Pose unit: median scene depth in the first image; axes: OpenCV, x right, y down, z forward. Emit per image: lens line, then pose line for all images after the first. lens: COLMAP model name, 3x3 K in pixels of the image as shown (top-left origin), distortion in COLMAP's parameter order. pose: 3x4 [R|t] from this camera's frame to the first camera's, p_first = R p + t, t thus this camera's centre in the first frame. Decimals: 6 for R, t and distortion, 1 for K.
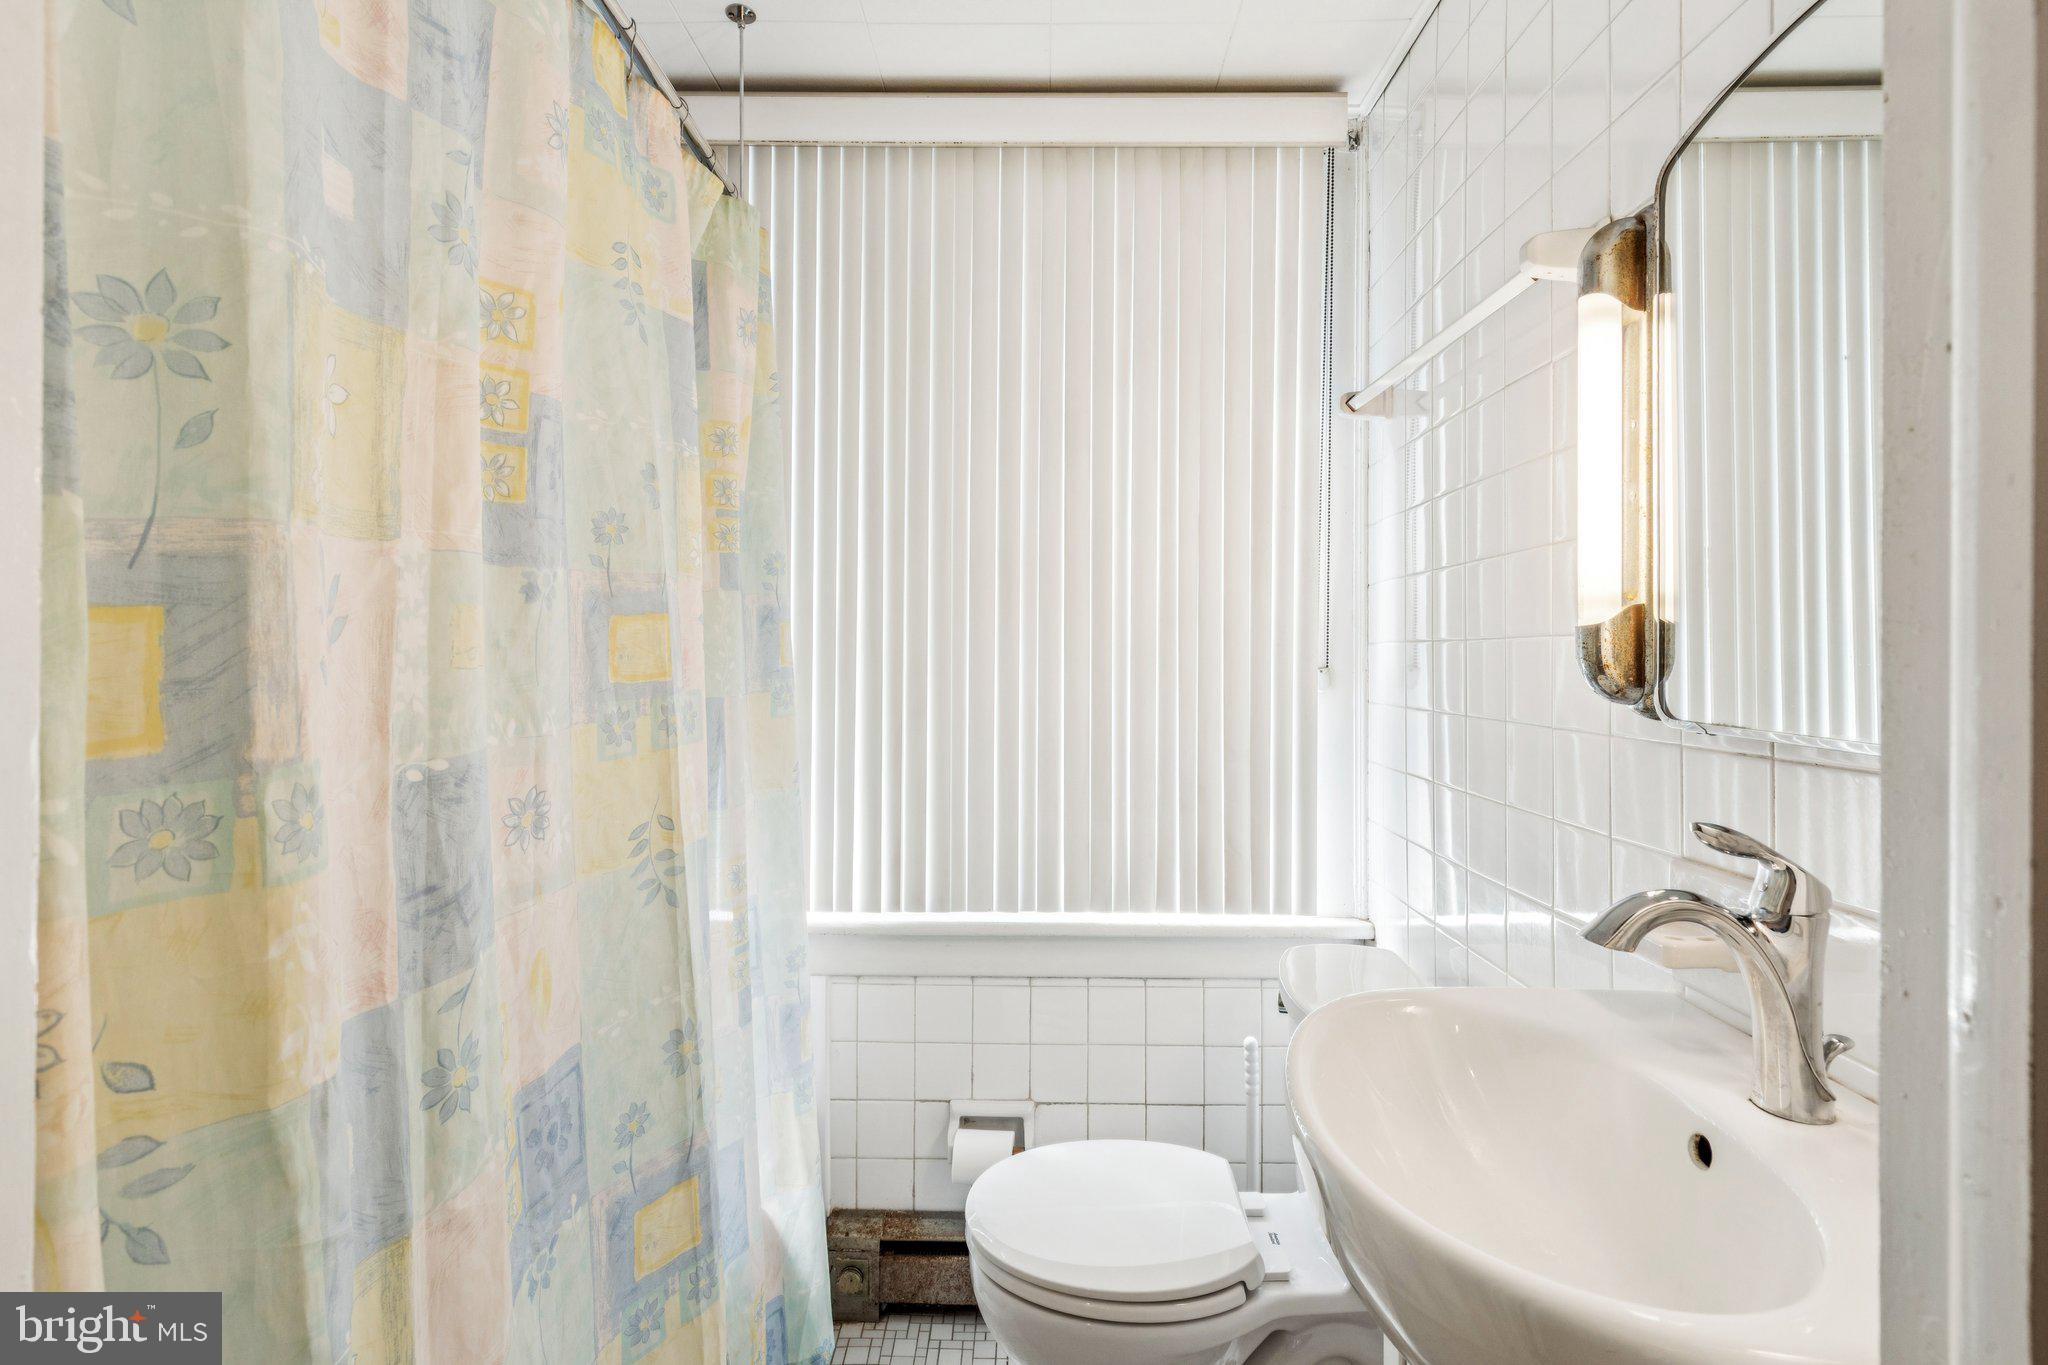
lens RADIAL K [[953.7, 0, 1061.6], [0, 953.7, 643.1], [0, 0, 1]] dist [0.006072, -0.001618]
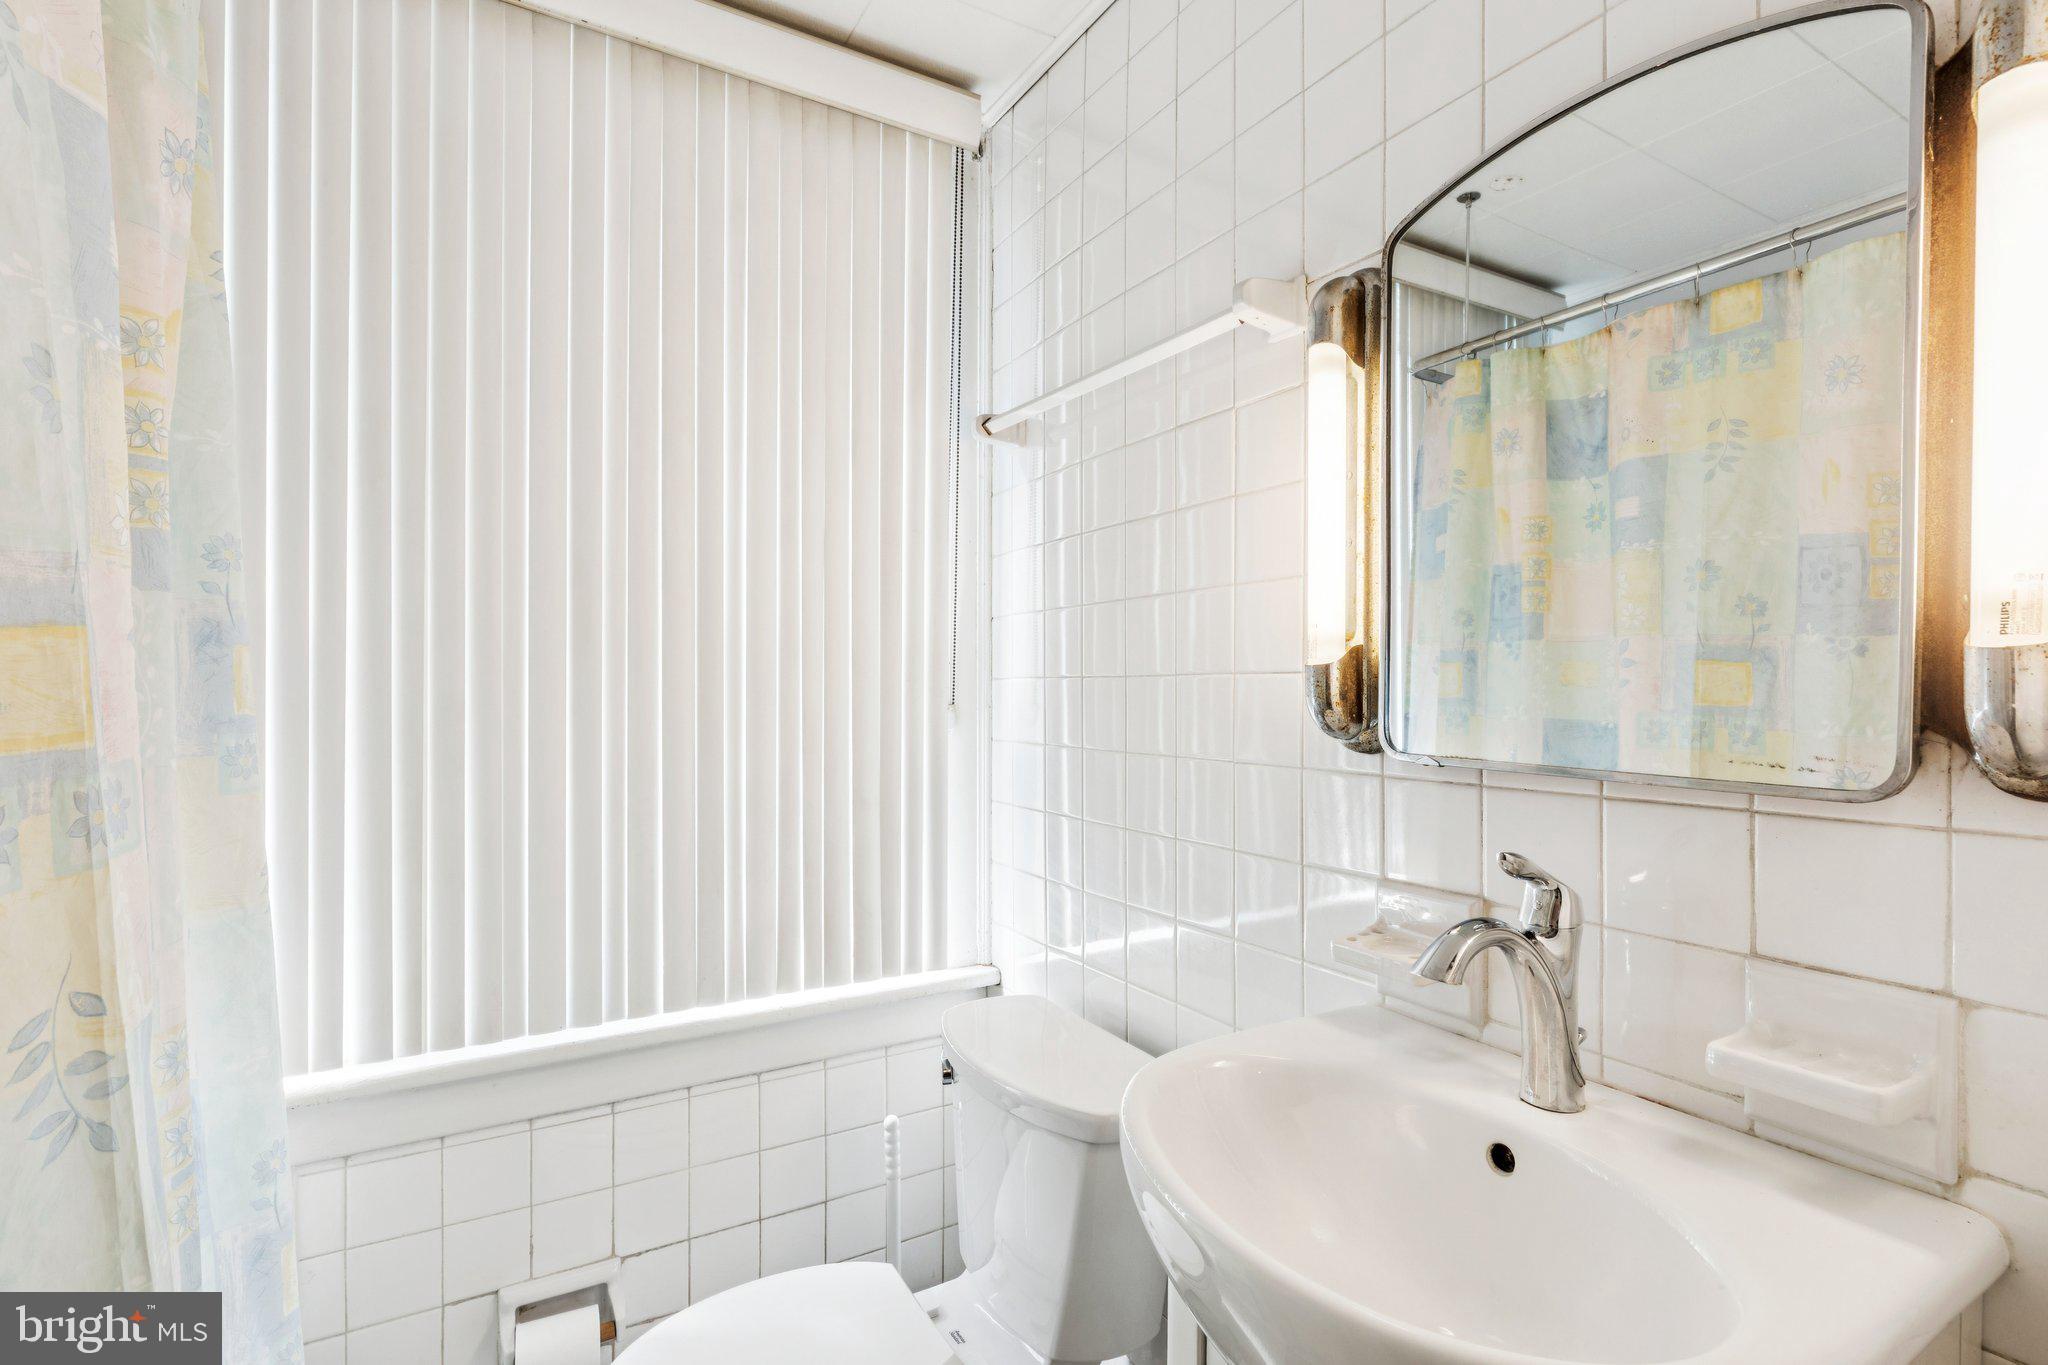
lens RADIAL K [[953.7, 0, 1021.2], [0, 953.7, 687.7], [0, 0, 1]] dist [0.006072, -0.001618]
pose [[0.860844, -0.003290, 0.508859, -0.168835], [-0.003332, 0.999921, 0.012102, -0.002976], [-0.508859, -0.012114, 0.860765, 0.182164]]
